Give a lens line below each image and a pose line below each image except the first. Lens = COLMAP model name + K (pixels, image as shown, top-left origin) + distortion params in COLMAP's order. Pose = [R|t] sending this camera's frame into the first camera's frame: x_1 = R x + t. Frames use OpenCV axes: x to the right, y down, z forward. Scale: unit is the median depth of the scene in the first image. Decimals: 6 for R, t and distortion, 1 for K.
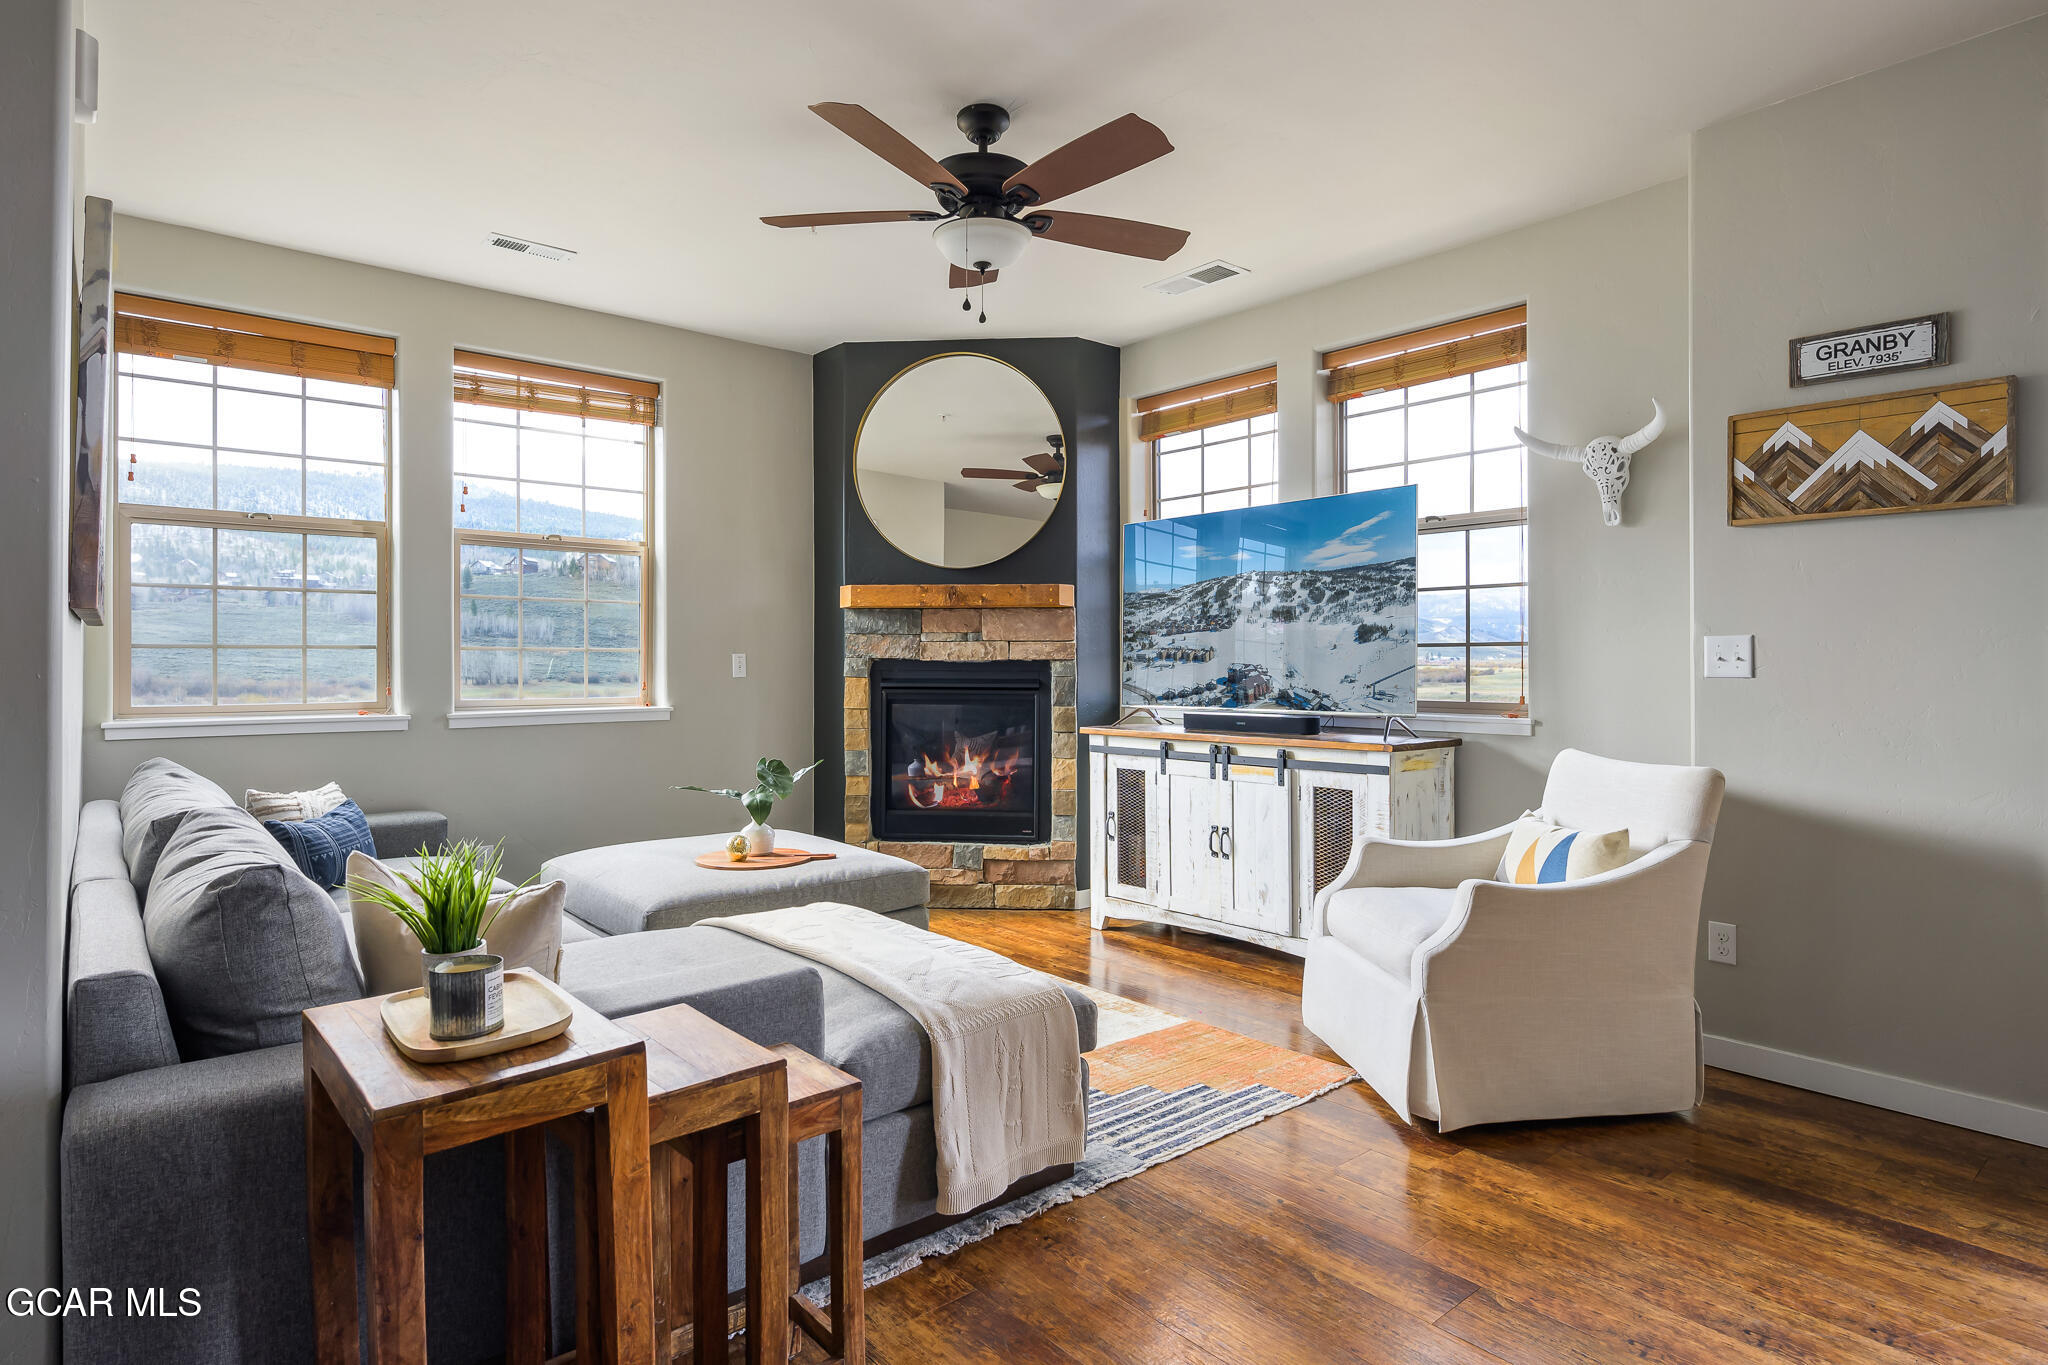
lens RADIAL K [[1097.8, 0, 1026.8], [0, 1097.8, 656.9], [0, 0, 1]] dist [-0.000302, -0.001399]
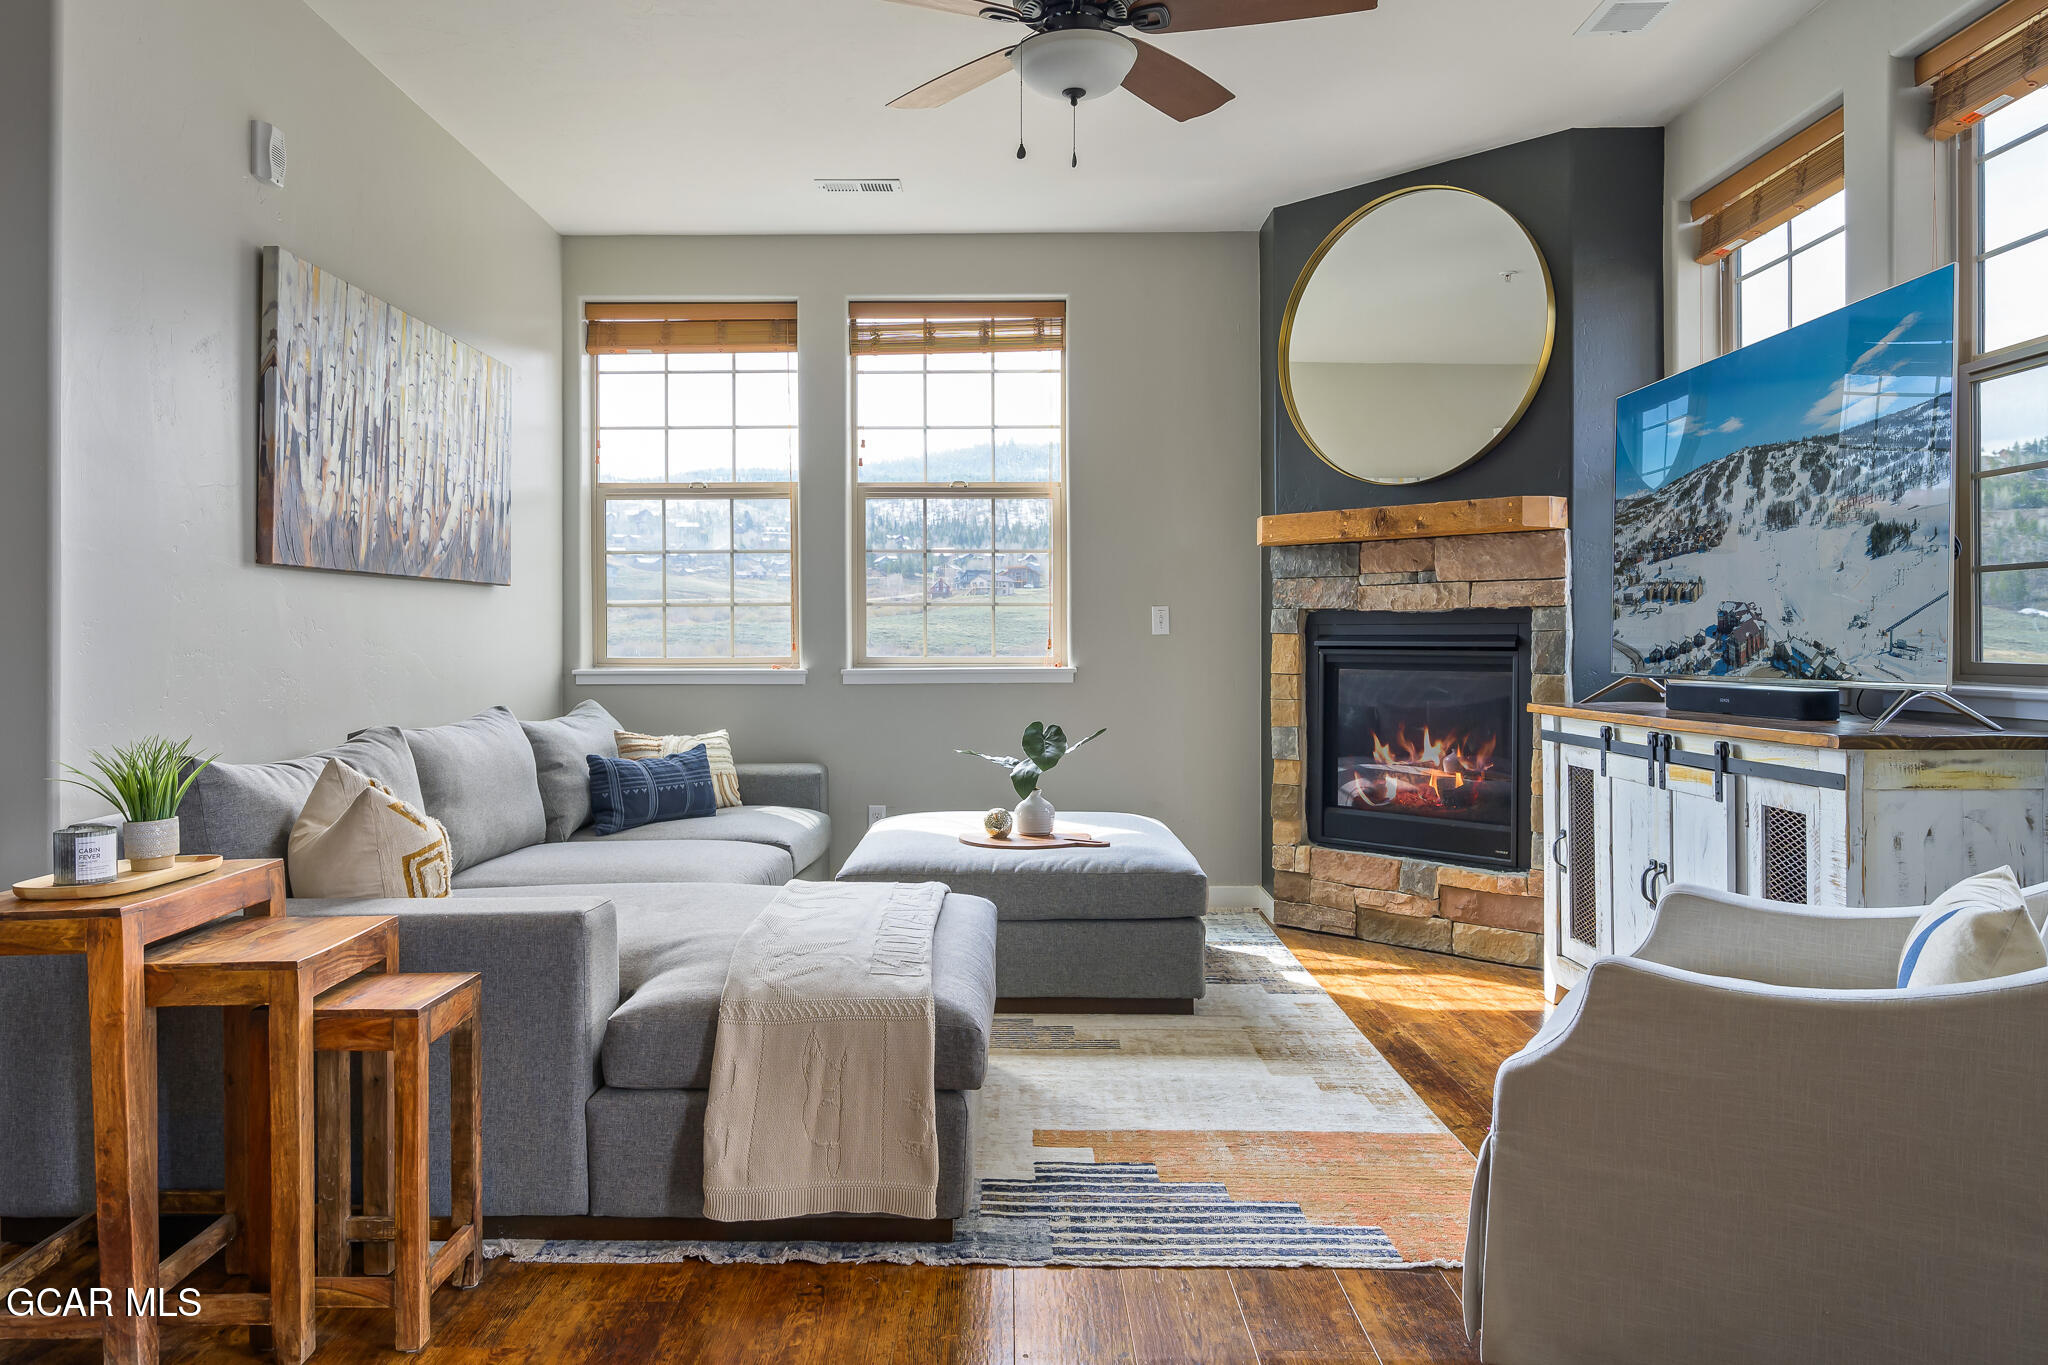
lens RADIAL K [[1364.6, 0, 1001.6], [0, 1364.6, 649.6], [0, 0, 1]] dist [-0.008168, 0.001462]
pose [[0.755001, 0.000696, -0.655723, 0.411859], [0.007520, 0.999924, 0.009720, 0.023510], [0.655681, -0.012269, 0.754939, 0.171491]]
